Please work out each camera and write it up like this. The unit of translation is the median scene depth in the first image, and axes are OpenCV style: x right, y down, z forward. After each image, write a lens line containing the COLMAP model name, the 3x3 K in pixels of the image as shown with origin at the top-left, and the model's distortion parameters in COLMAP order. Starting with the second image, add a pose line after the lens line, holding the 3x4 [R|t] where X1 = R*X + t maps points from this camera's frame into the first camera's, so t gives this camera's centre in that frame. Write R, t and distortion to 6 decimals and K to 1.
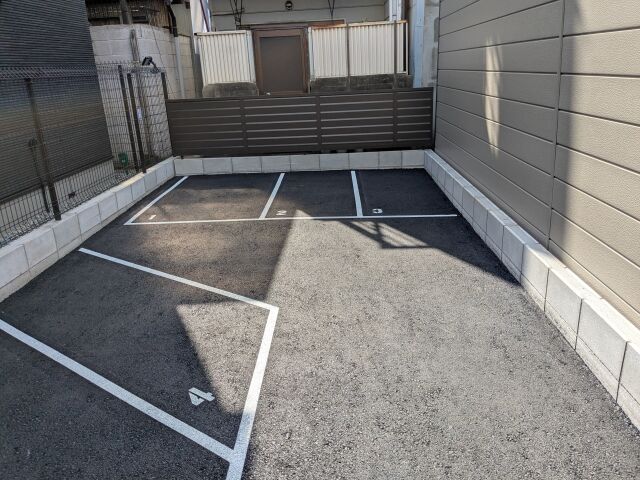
lens RADIAL K [[514.5, 0, 320.0], [0, 514.5, 240.0], [0, 0, 1]] dist [0.070393, -0.126763]
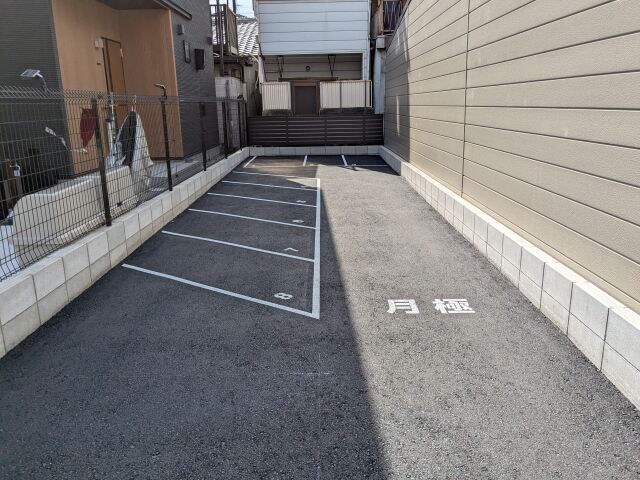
lens RADIAL K [[514.5, 0, 320.0], [0, 514.5, 240.0], [0, 0, 1]] dist [0.070393, -0.126763]
pose [[0.999146, 0.022340, 0.034768, -0.089353], [-0.019952, 0.997515, -0.067568, 0.350578], [-0.036191, 0.066817, 0.997109, -1.006248]]
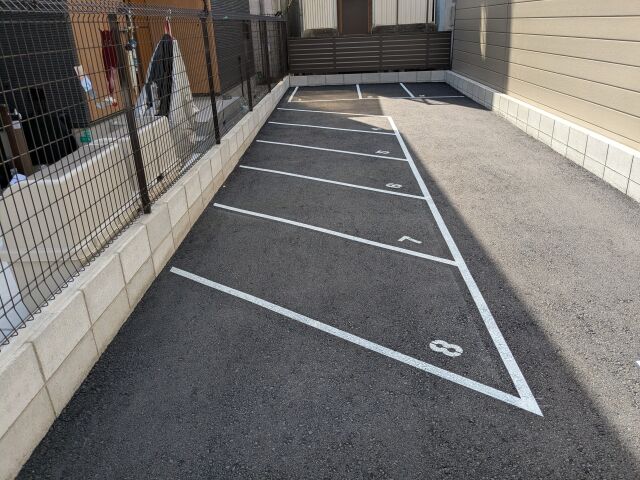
lens RADIAL K [[520.1, 0, 320.0], [0, 520.1, 240.0], [0, 0, 1]] dist [0.046190, -0.088539]
pose [[0.999952, 0.009481, -0.002355, -0.201520], [-0.009296, 0.997571, 0.069027, 0.273859], [0.003004, -0.069002, 0.997612, -0.752213]]
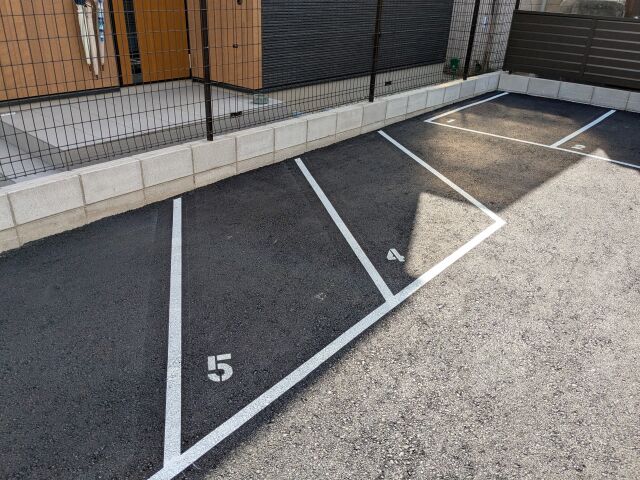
lens RADIAL K [[507.6, 0, 302.0], [0, 507.6, 250.0], [0, 0, 1]] dist [0.050046, -0.086676]
pose [[0.758235, 0.365329, -0.540012, 0.091644], [-0.267644, 0.929670, 0.253141, 0.016240], [0.594513, -0.047409, 0.802687, -0.035602]]
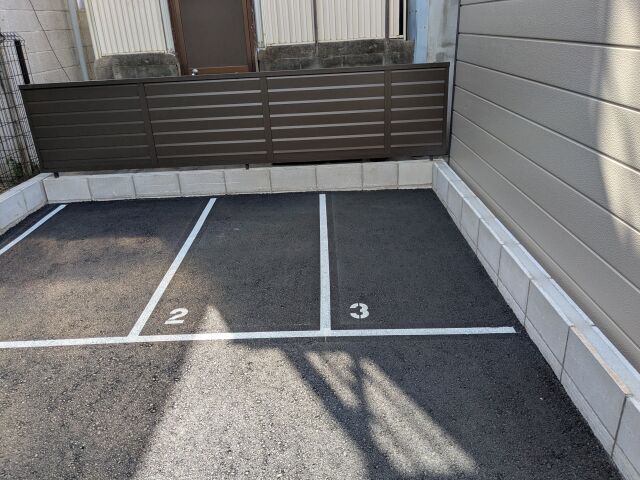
lens RADIAL K [[517.3, 0, 312.6], [0, 517.3, 239.6], [0, 0, 1]] dist [0.051002, -0.086086]
pose [[0.999823, -0.011784, 0.014666, 0.046159], [0.010724, 0.997464, 0.070366, -0.136359], [-0.015458, -0.070196, 0.997413, 0.388180]]
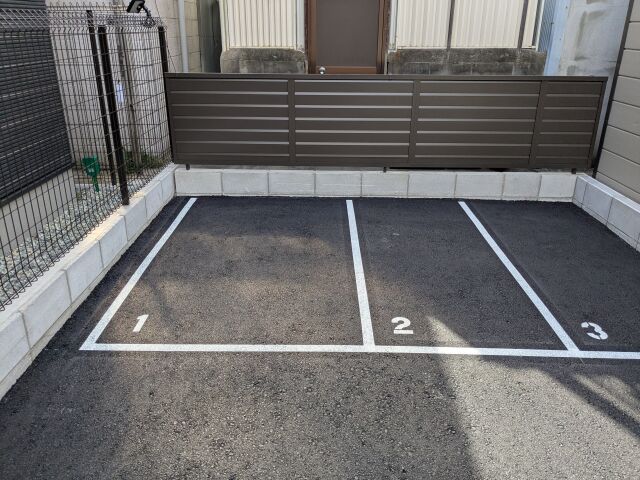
lens RADIAL K [[514.9, 0, 319.2], [0, 514.9, 227.4], [0, 0, 1]] dist [0.059317, -0.088170]
pose [[0.998275, 0.043497, 0.039425, -0.146041], [-0.045212, 0.998021, 0.043714, -0.136034], [-0.037446, -0.045421, 0.998266, 0.415208]]
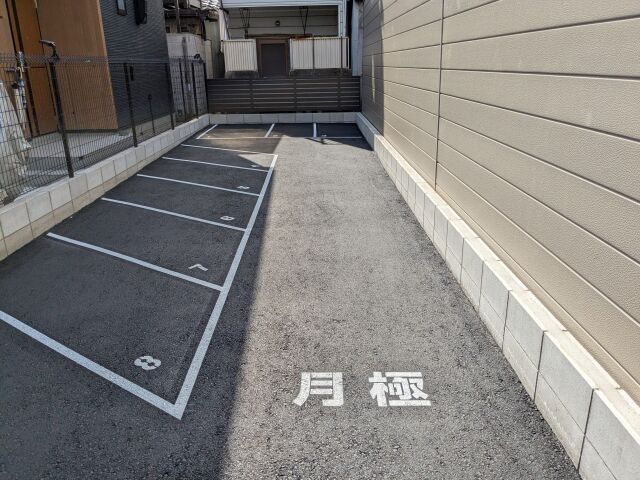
lens RADIAL K [[517.3, 0, 312.6], [0, 517.3, 239.6], [0, 0, 1]] dist [0.051002, -0.086086]
pose [[0.999223, 0.018379, 0.034862, 0.004585], [-0.018429, 0.999830, 0.001095, 0.275999], [-0.034836, -0.001737, 0.999392, -0.799623]]
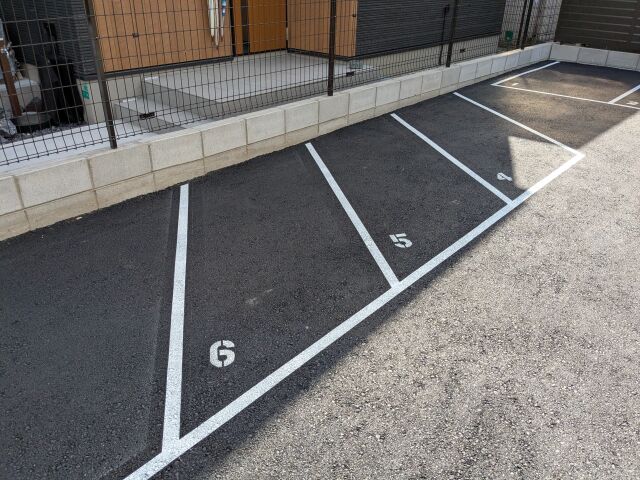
lens RADIAL K [[517.3, 0, 312.6], [0, 517.3, 239.6], [0, 0, 1]] dist [0.051002, -0.086086]
pose [[0.754010, 0.360409, -0.549159, 0.096695], [-0.255904, 0.931153, 0.259745, 0.081330], [0.604965, -0.055318, 0.794328, -0.220347]]
